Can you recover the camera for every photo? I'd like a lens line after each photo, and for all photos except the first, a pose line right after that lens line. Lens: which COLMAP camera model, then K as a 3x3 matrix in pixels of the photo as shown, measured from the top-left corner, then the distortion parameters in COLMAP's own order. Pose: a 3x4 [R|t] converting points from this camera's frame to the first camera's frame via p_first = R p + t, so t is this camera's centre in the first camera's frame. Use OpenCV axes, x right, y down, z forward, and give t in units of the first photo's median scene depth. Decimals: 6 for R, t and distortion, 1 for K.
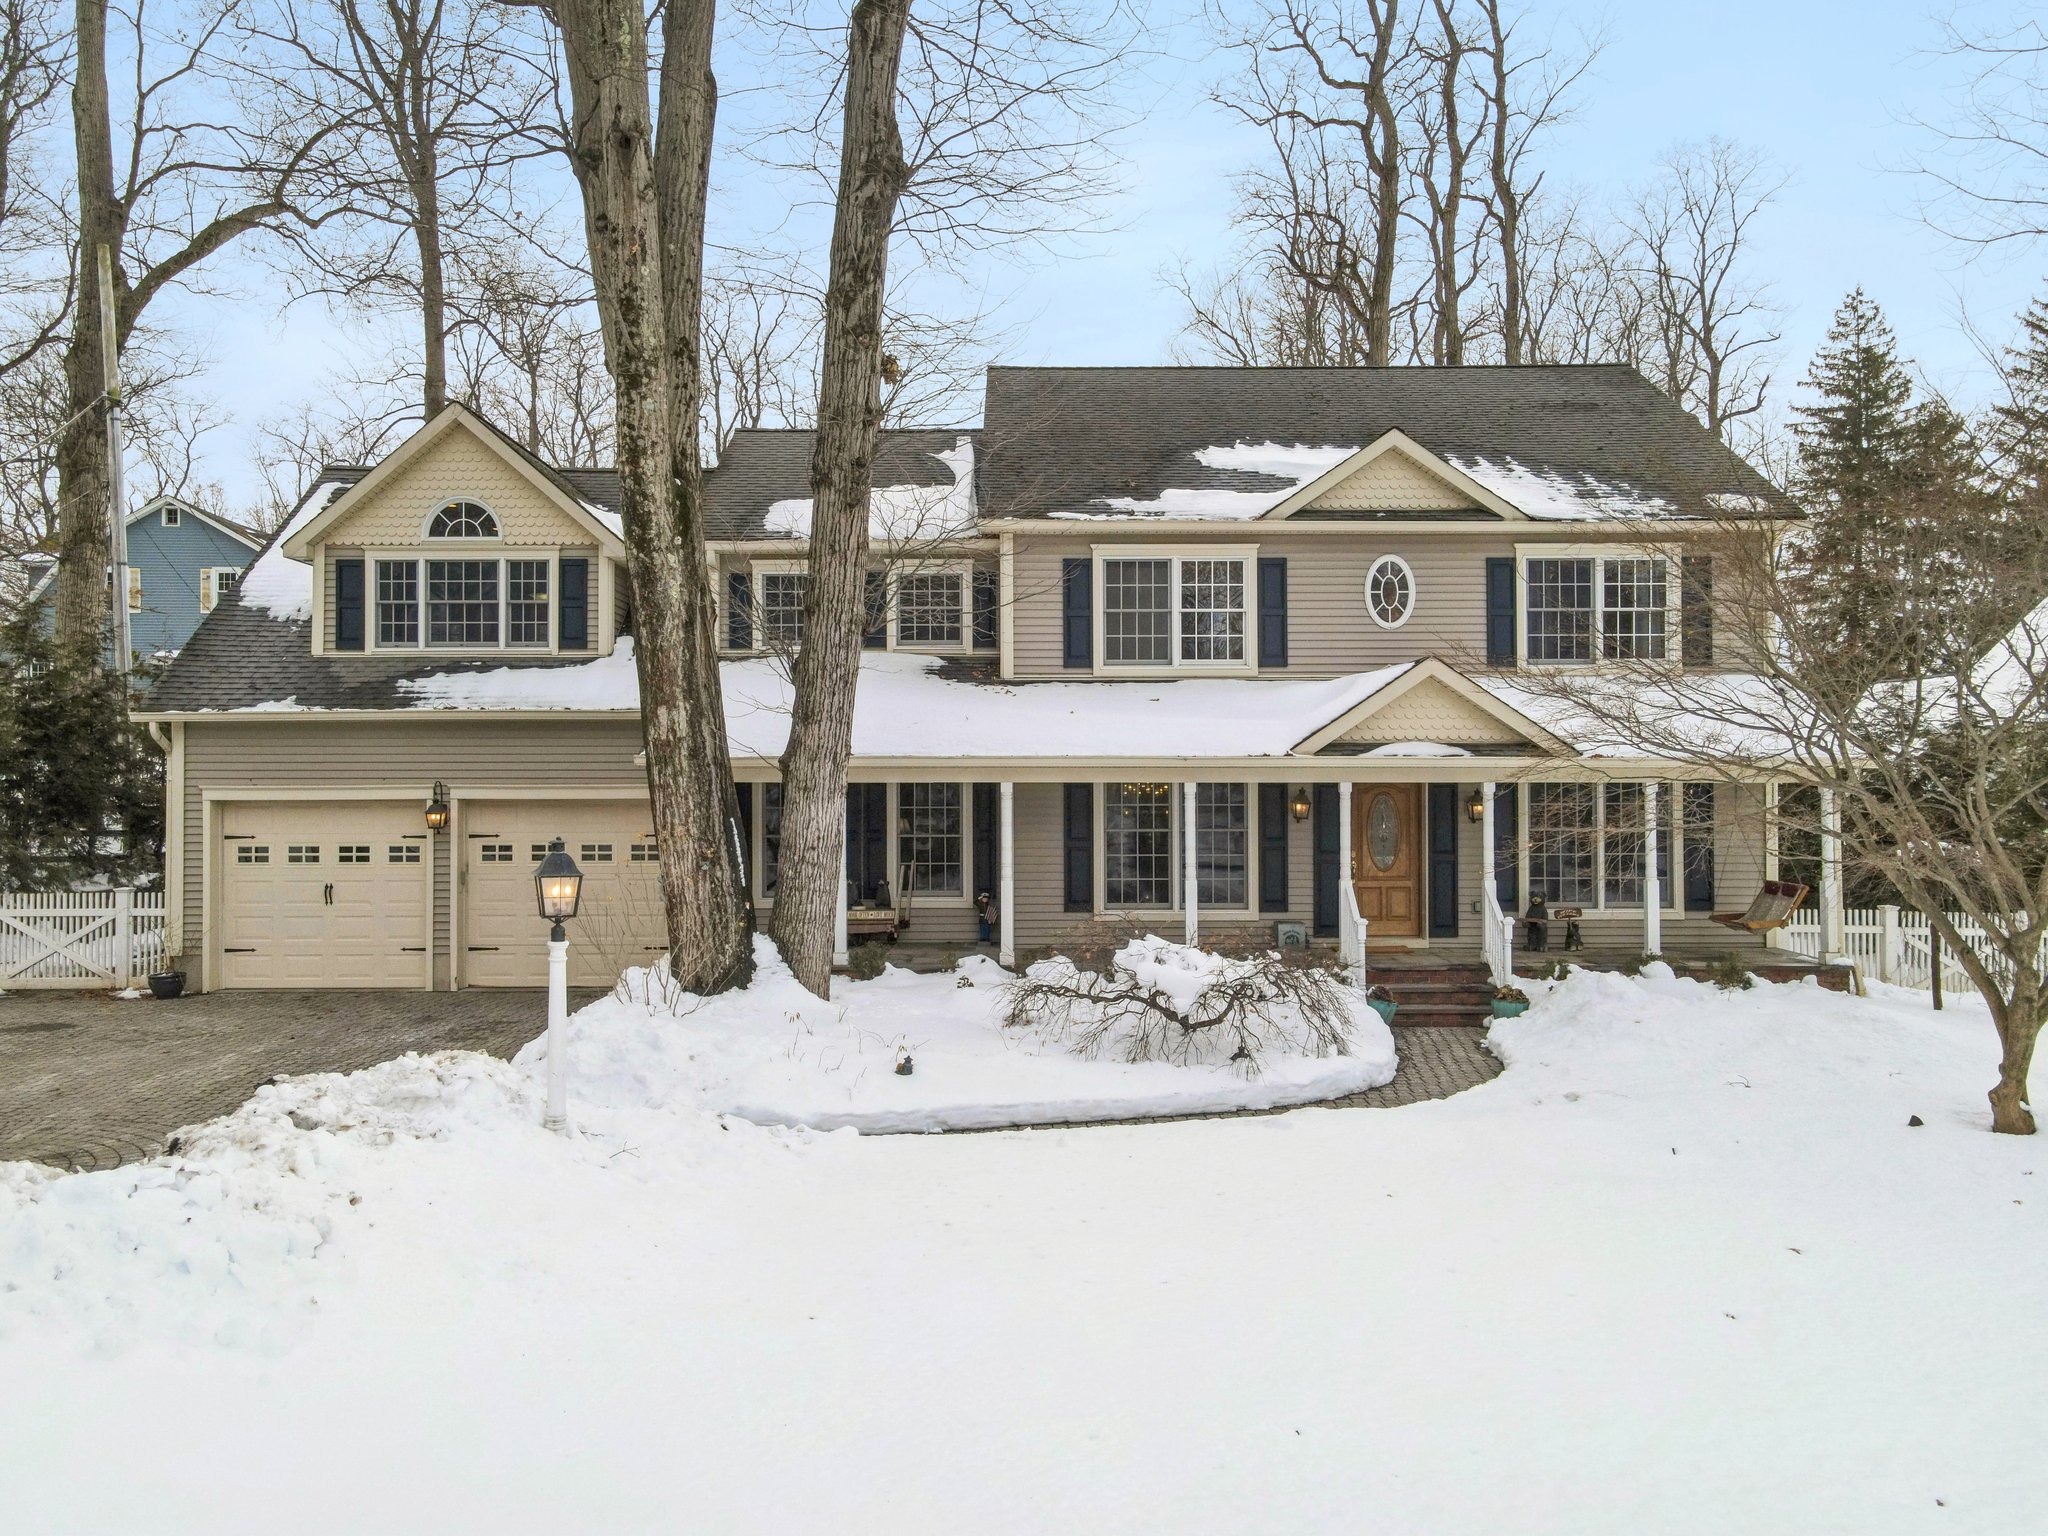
lens RADIAL K [[1632.4, 0, 1024.0], [0, 1632.4, 768.0], [0, 0, 1]] dist [0.009762, 0.004532]
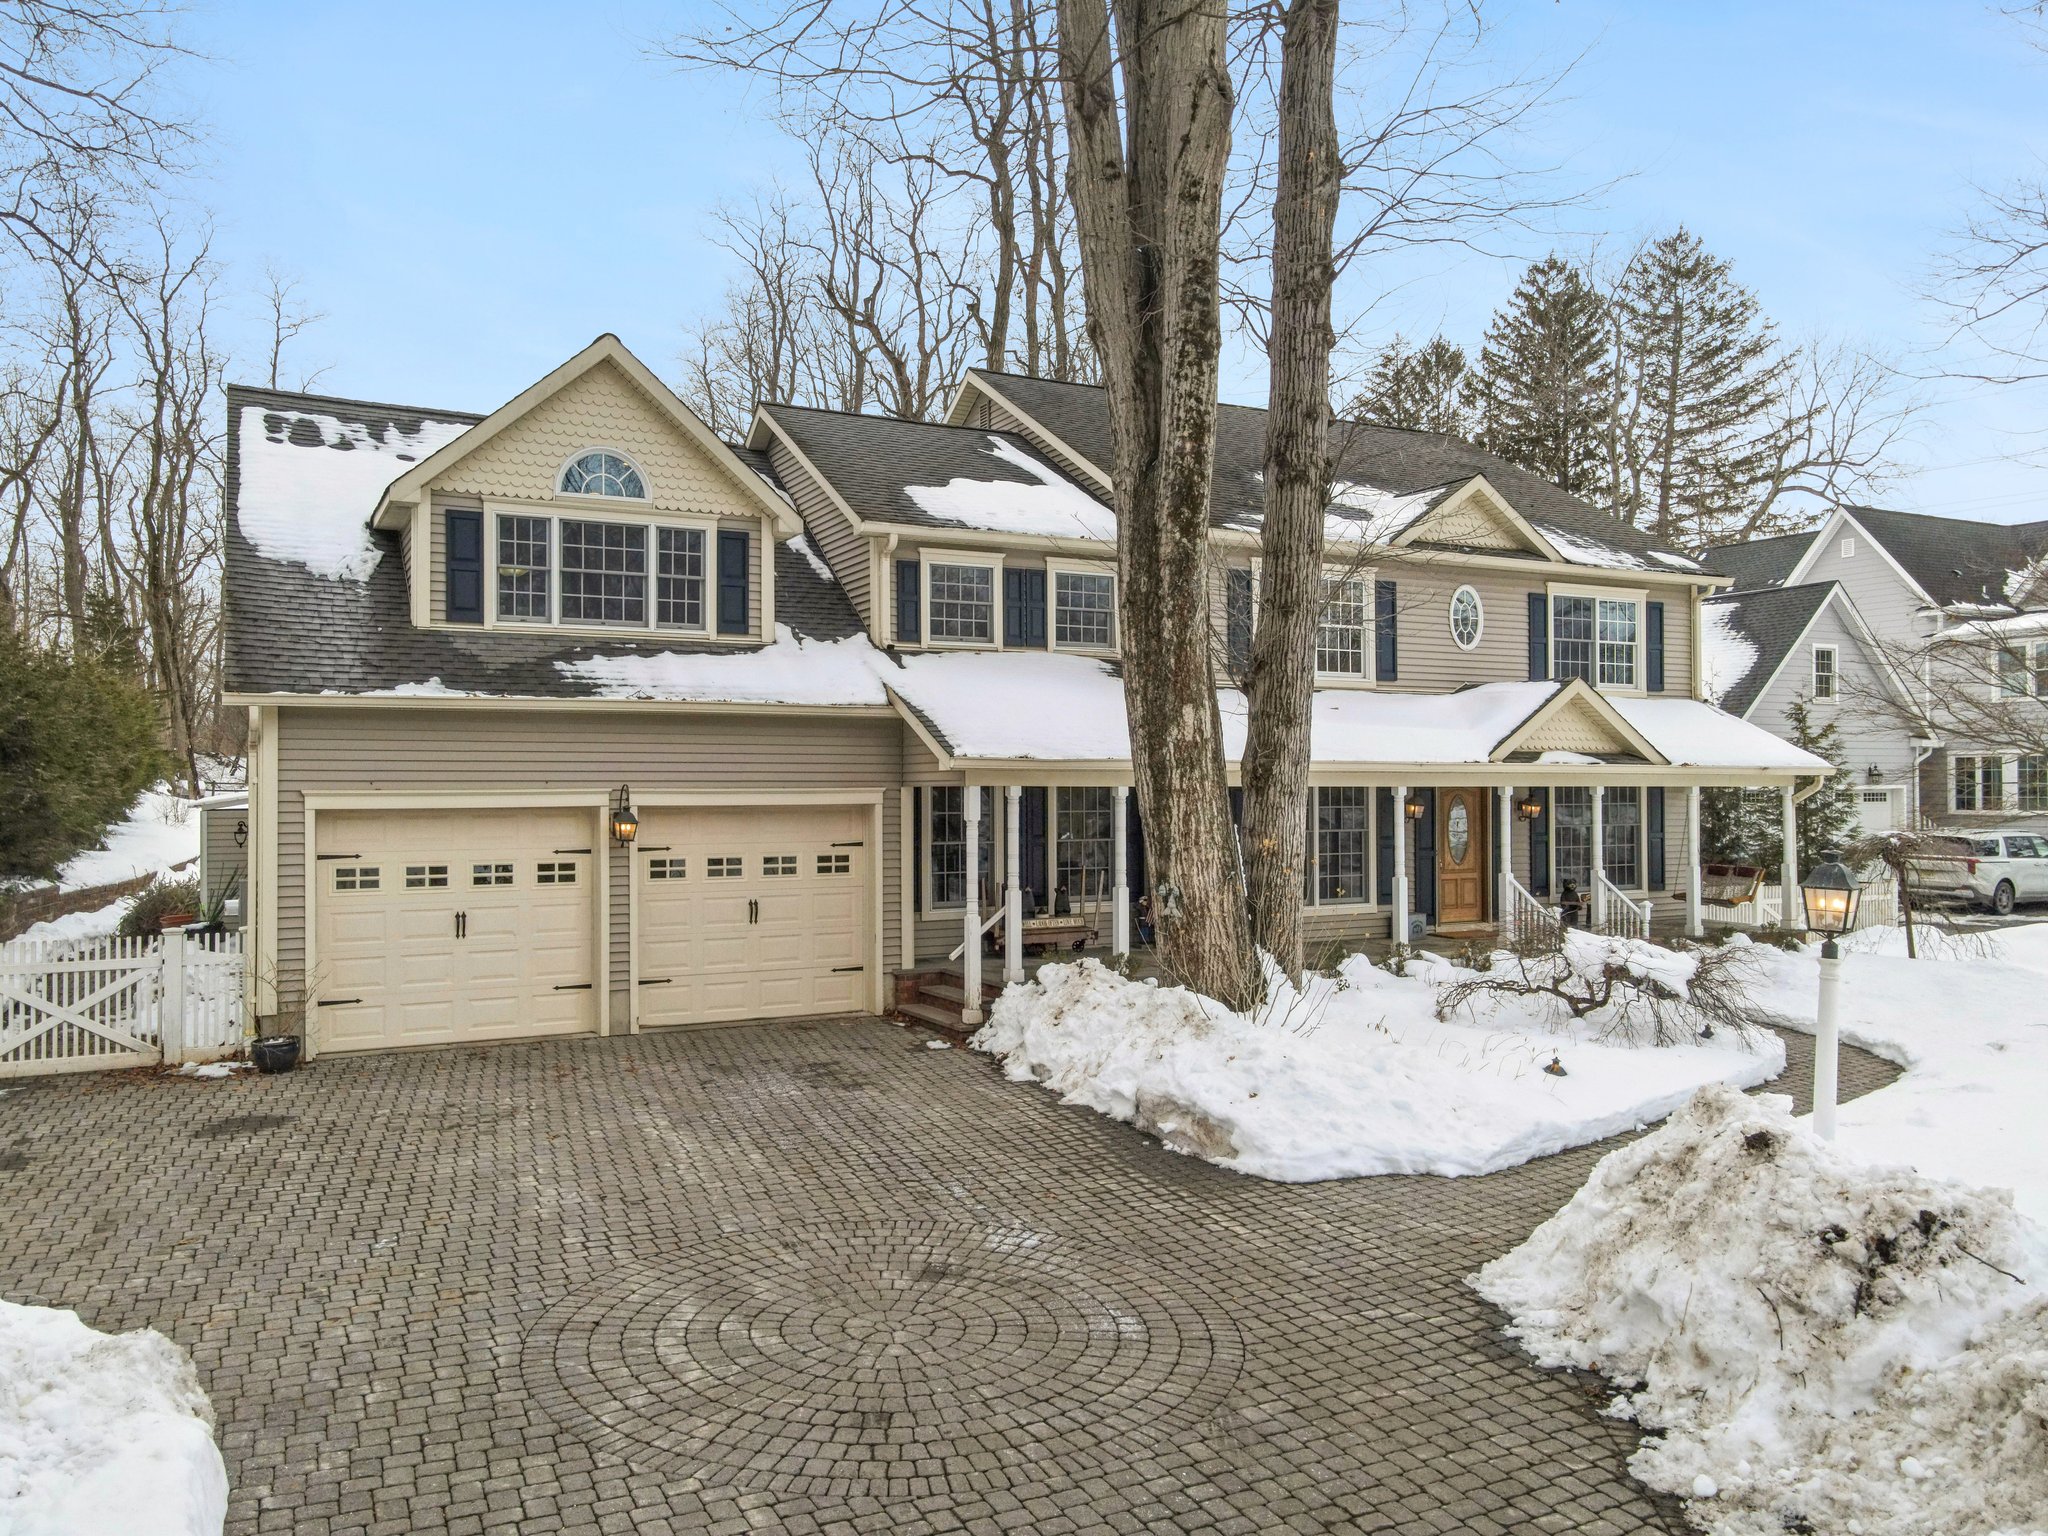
lens RADIAL K [[1513.9, 0, 1024.0], [0, 1513.9, 768.0], [0, 0, 1]] dist [0.002108, 0.004449]
pose [[0.884223, 0.005751, 0.467029, -0.527863], [-0.004676, 0.999983, -0.003461, 0.001198], [-0.467041, 0.000876, 0.884235, 0.212863]]
